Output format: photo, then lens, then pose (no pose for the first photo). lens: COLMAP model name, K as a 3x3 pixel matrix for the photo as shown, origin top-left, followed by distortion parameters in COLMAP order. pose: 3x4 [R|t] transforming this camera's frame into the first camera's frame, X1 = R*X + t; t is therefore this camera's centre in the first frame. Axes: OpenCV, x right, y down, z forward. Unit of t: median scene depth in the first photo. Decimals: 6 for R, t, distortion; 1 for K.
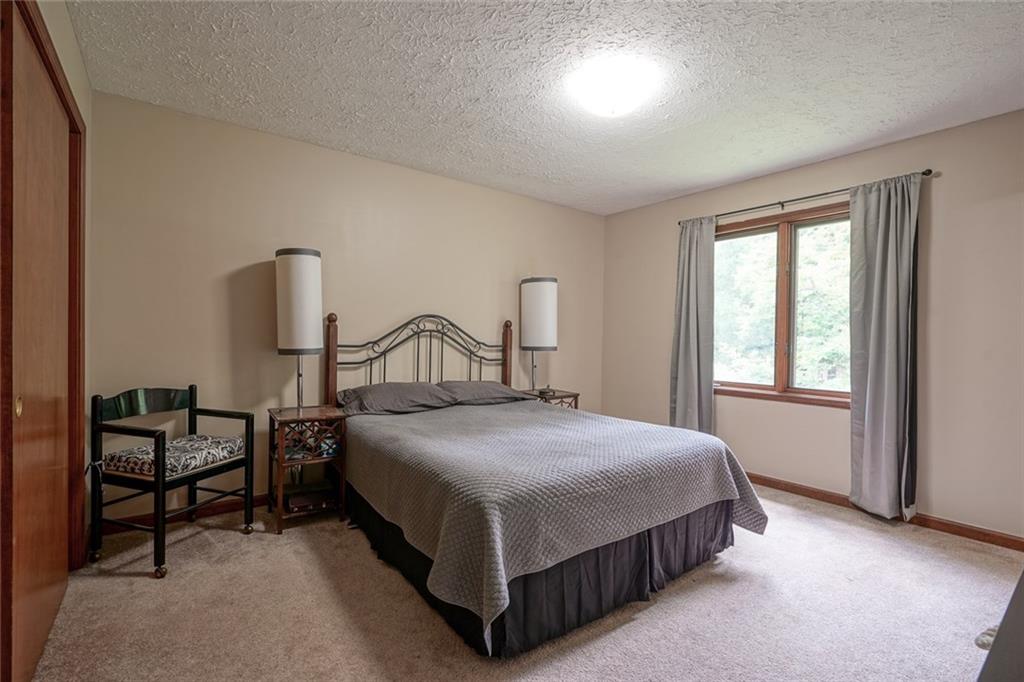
lens RADIAL K [[460.8, 0, 530.4], [0, 460.8, 343.5], [0, 0, 1]] dist [-0.001367, 0.000003]
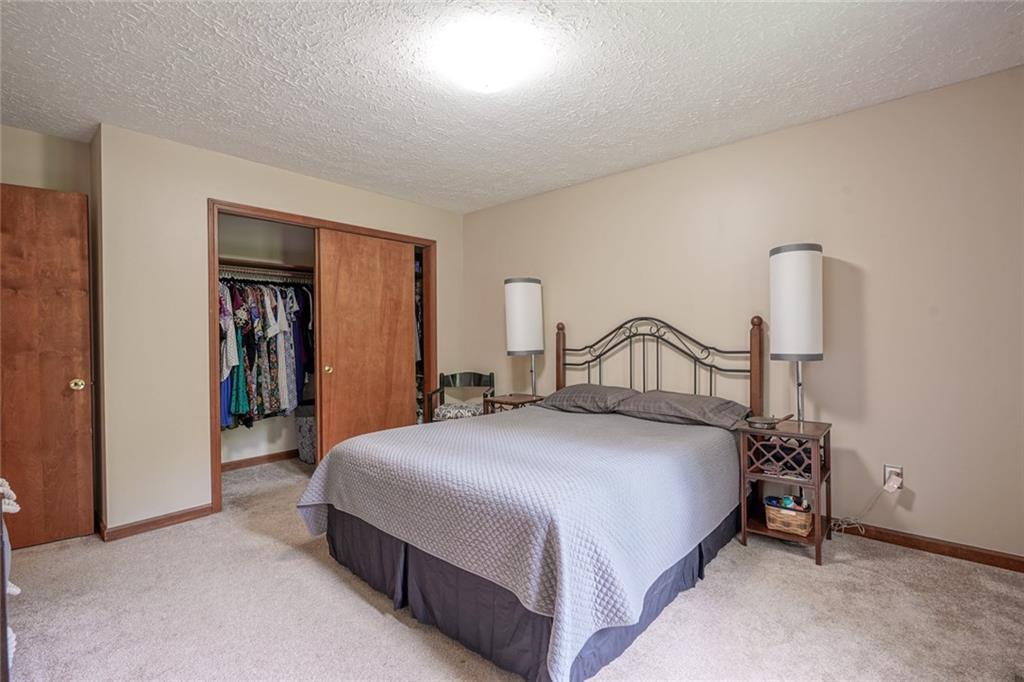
lens RADIAL K [[470.4, 0, 503.5], [0, 470.4, 343.9], [0, 0, 1]] dist [-0.003679, 0.000287]
pose [[0.162955, -0.008820, -0.986594, 0.685335], [-0.006314, 0.999930, -0.009982, 0.003071], [0.986613, 0.007856, 0.162888, 0.570388]]
